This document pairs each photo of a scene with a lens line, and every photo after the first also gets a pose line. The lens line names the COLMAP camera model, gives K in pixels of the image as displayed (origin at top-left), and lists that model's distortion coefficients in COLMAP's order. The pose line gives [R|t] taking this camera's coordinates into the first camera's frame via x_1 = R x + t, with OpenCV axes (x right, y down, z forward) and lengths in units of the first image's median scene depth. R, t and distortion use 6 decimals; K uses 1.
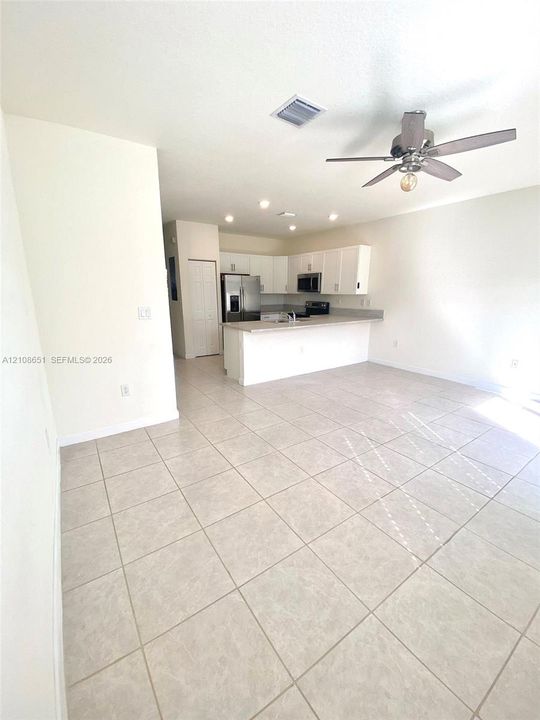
lens RADIAL K [[295.4, 0, 270.0], [0, 295.4, 360.0], [0, 0, 1]] dist [-0.014852, -0.000222]
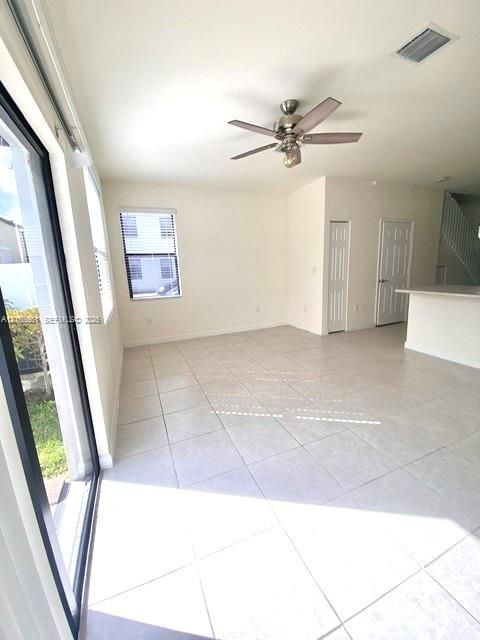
lens RADIAL K [[262.5, 0, 240.0], [0, 262.5, 320.0], [0, 0, 1]] dist [-0.014852, -0.000222]
pose [[-0.195797, 0.215131, -0.956756, 1.279430], [-0.182595, 0.950580, 0.251110, -0.181545], [0.963495, 0.223866, -0.146839, 0.841610]]
